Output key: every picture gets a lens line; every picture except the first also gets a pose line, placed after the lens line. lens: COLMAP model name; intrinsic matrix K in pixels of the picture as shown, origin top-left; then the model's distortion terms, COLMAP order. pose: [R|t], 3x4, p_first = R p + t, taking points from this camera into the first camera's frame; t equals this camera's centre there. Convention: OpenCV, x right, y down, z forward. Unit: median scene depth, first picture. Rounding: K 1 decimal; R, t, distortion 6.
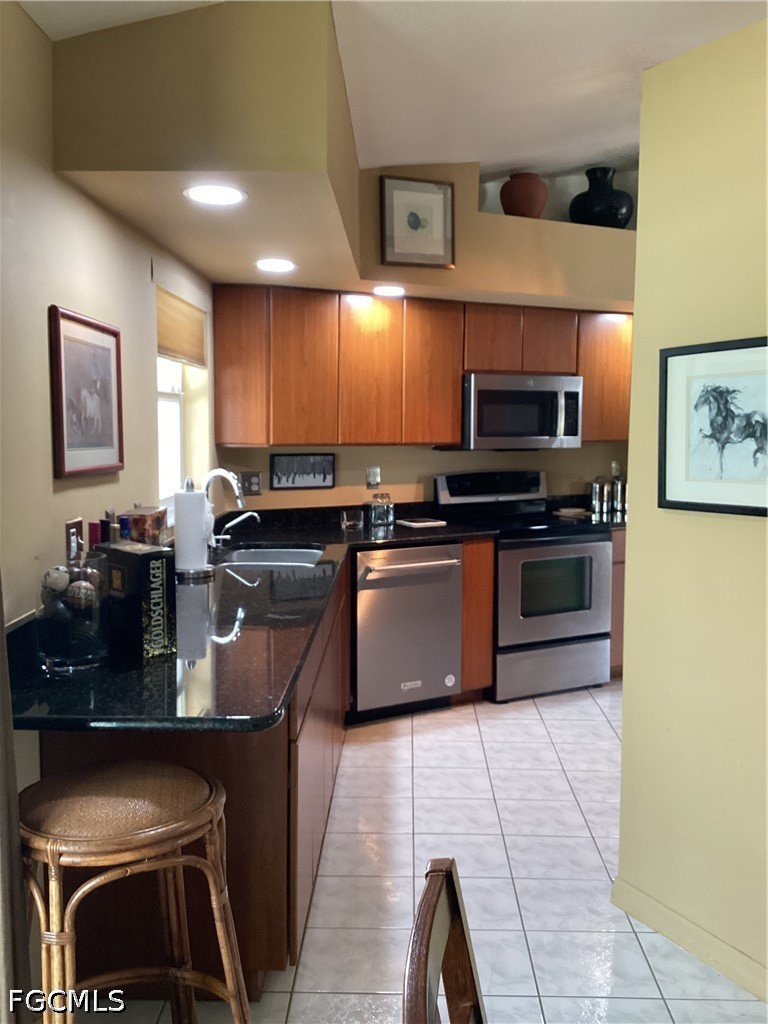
lens RADIAL K [[945.2, 0, 381.8], [0, 945.2, 511.9], [0, 0, 1]] dist [0.067349, 0.000000]
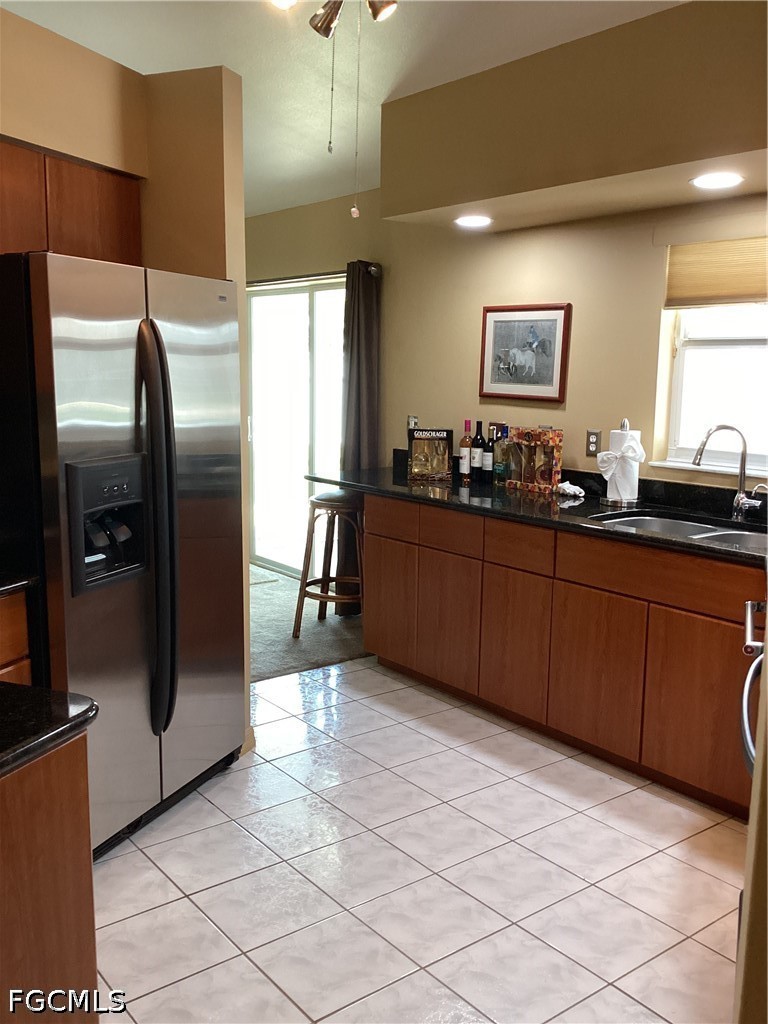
lens RADIAL K [[945.2, 0, 382.4], [0, 945.2, 514.2], [0, 0, 1]] dist [0.067349, 0.000000]
pose [[-0.776133, 0.082631, -0.625132, 0.866848], [-0.075467, 0.972079, 0.222186, -0.180664], [0.626037, 0.219623, -0.748227, 1.974356]]
